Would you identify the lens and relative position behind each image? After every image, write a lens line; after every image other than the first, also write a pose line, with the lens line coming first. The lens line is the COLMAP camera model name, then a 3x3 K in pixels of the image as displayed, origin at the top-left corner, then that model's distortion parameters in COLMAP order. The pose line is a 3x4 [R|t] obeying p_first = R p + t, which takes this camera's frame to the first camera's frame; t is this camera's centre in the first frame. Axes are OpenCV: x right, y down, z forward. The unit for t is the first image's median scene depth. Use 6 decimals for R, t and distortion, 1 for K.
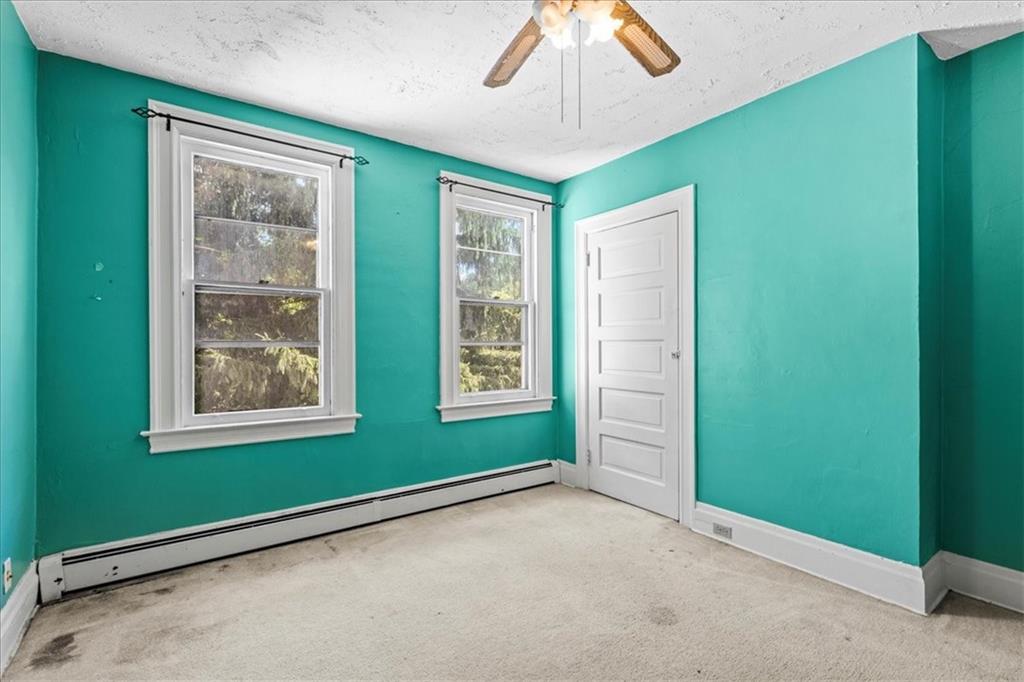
lens RADIAL K [[468.6, 0, 510.4], [0, 468.6, 354.6], [0, 0, 1]] dist [0.000465, 0.000447]
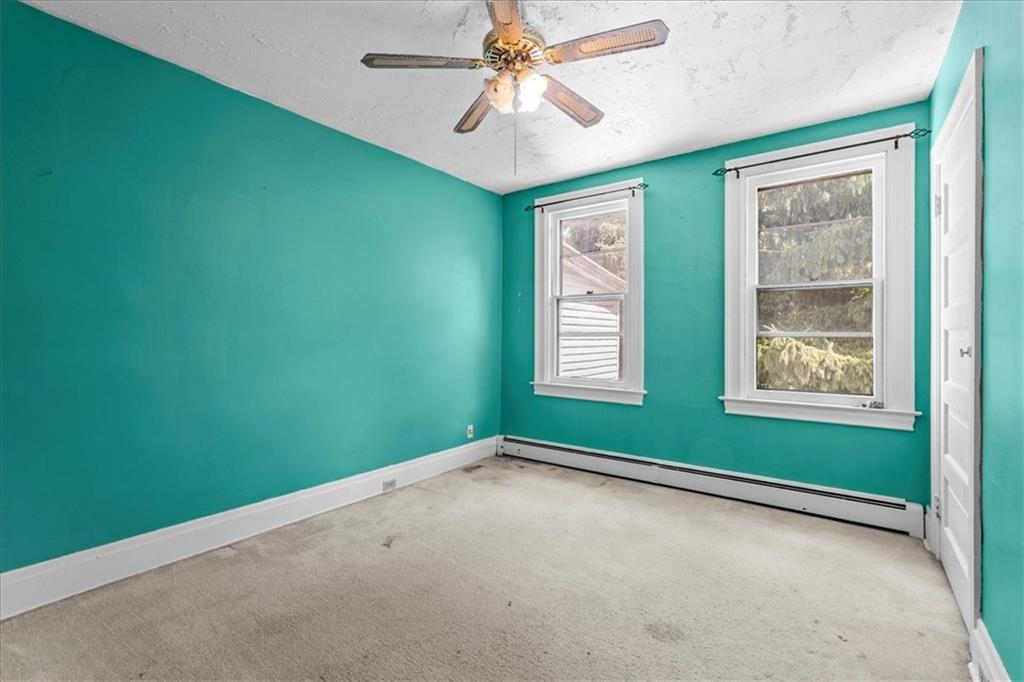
lens RADIAL K [[462.6, 0, 512.1], [0, 462.6, 347.1], [0, 0, 1]] dist [-0.000346, 0.000121]
pose [[0.304560, 0.026430, -0.952126, 0.716588], [-0.025218, 0.999488, 0.019678, -0.004120], [0.952159, 0.018018, 0.305071, 0.289250]]
